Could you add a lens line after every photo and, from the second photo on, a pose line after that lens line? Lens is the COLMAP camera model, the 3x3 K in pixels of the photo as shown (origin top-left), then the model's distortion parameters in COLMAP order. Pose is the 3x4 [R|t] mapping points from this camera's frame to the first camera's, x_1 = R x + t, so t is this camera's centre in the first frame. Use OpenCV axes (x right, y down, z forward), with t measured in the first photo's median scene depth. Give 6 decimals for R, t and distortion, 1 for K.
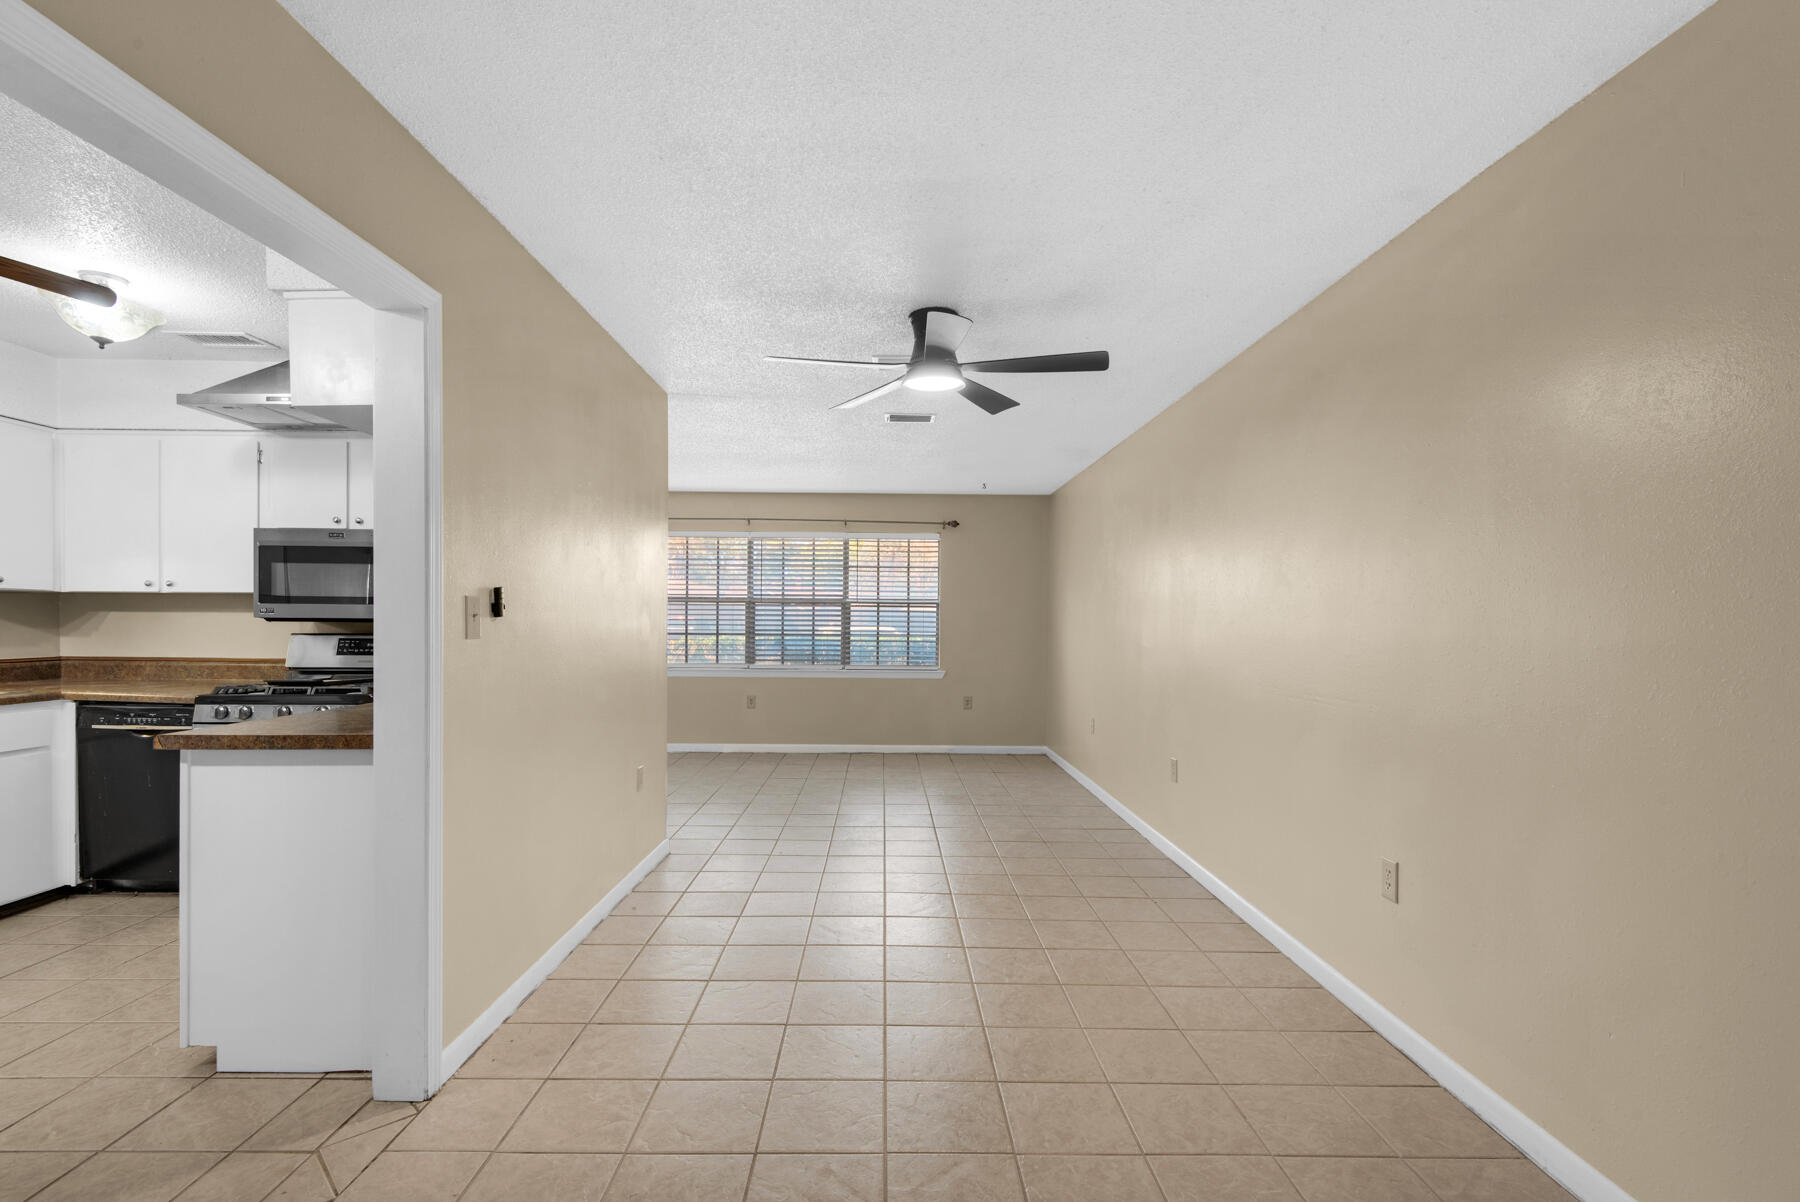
lens RADIAL K [[816.9, 0, 886.0], [0, 816.9, 617.0], [0, 0, 1]] dist [0.033204, -0.020534]
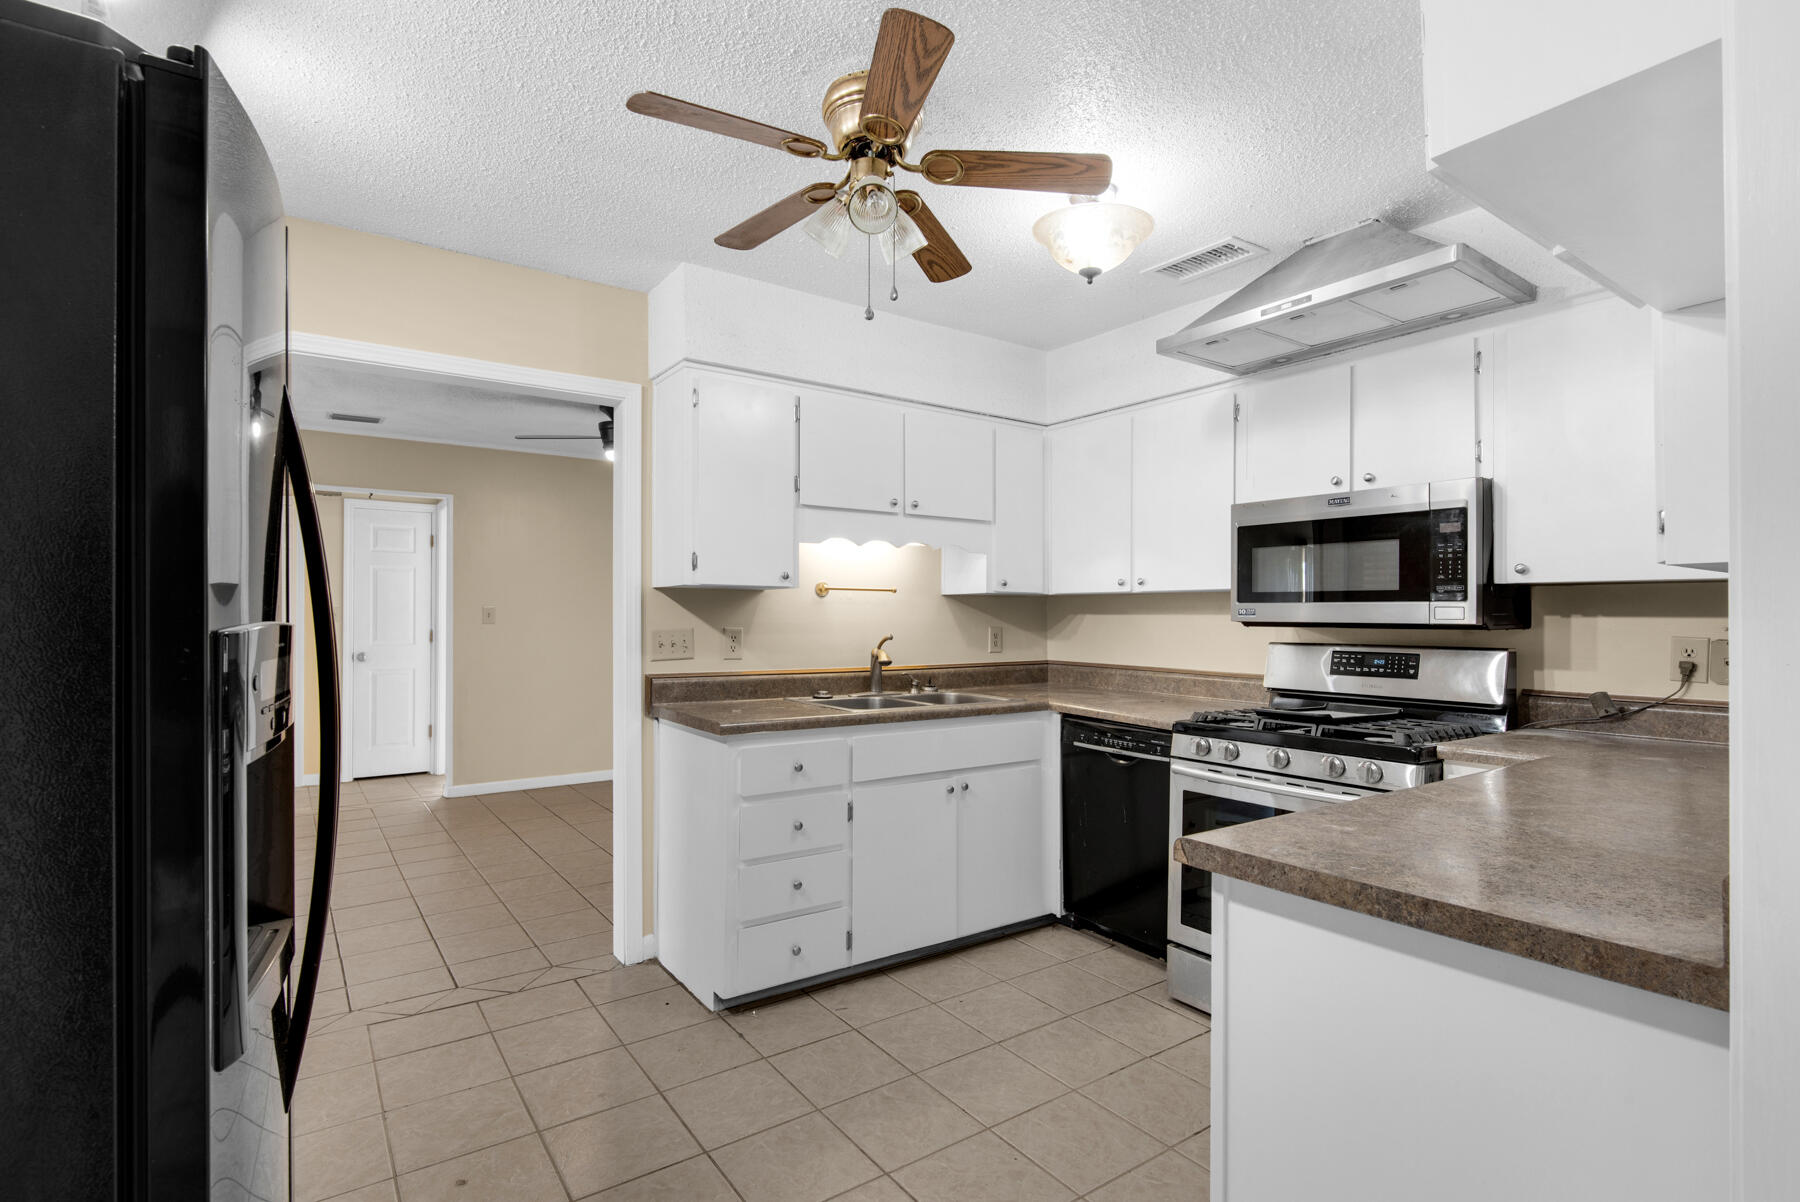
lens RADIAL K [[864.5, 0, 897.5], [0, 864.5, 632.8], [0, 0, 1]] dist [0.079923, -0.000139]
pose [[0.578241, 0.013214, -0.815759, -0.287451], [0.000822, 0.999859, 0.016779, -0.002943], [0.815866, -0.010373, 0.578149, 0.284843]]
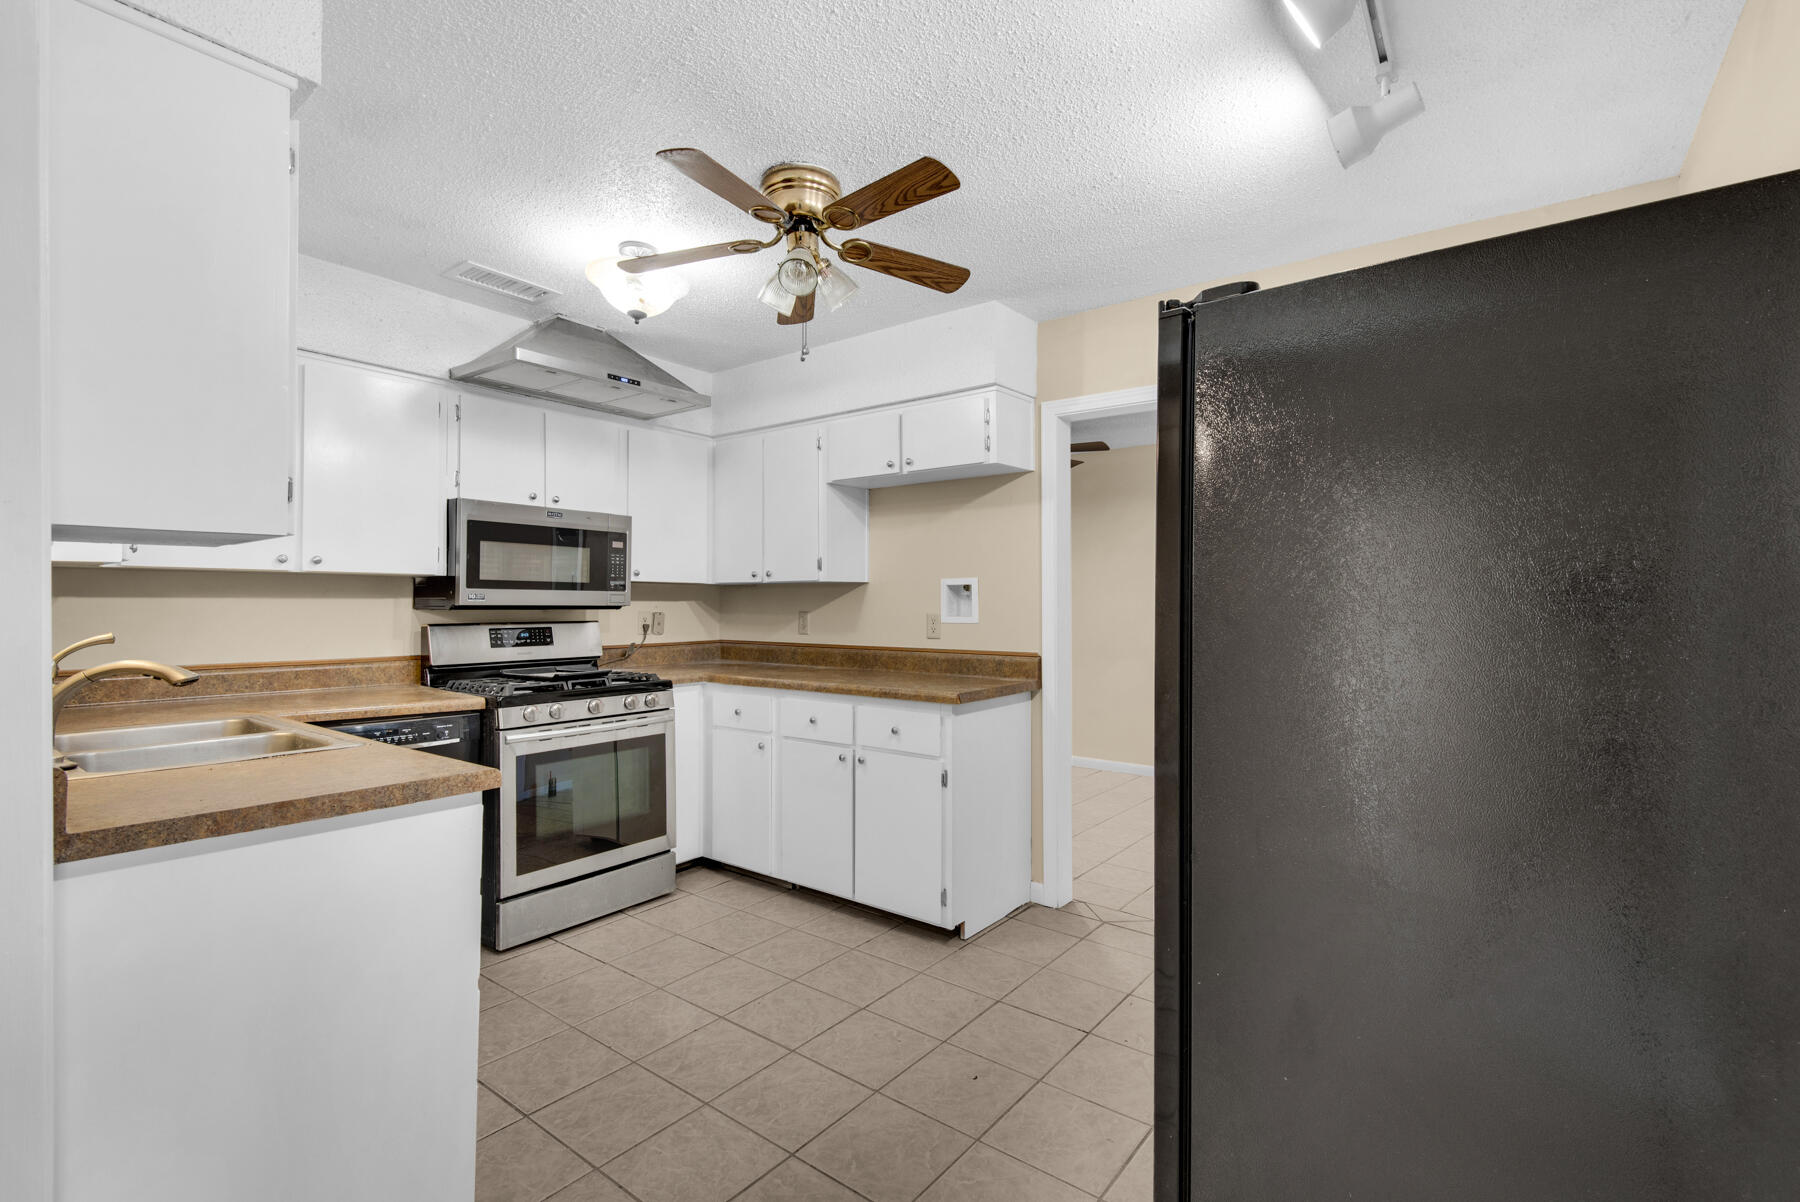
lens RADIAL K [[816.9, 0, 886.0], [0, 816.9, 617.0], [0, 0, 1]] dist [0.033204, -0.020534]
pose [[0.612382, -0.017786, 0.790362, -1.186137], [-0.001579, 0.999717, 0.023720, -0.008376], [-0.790561, -0.015773, 0.612181, 0.156040]]
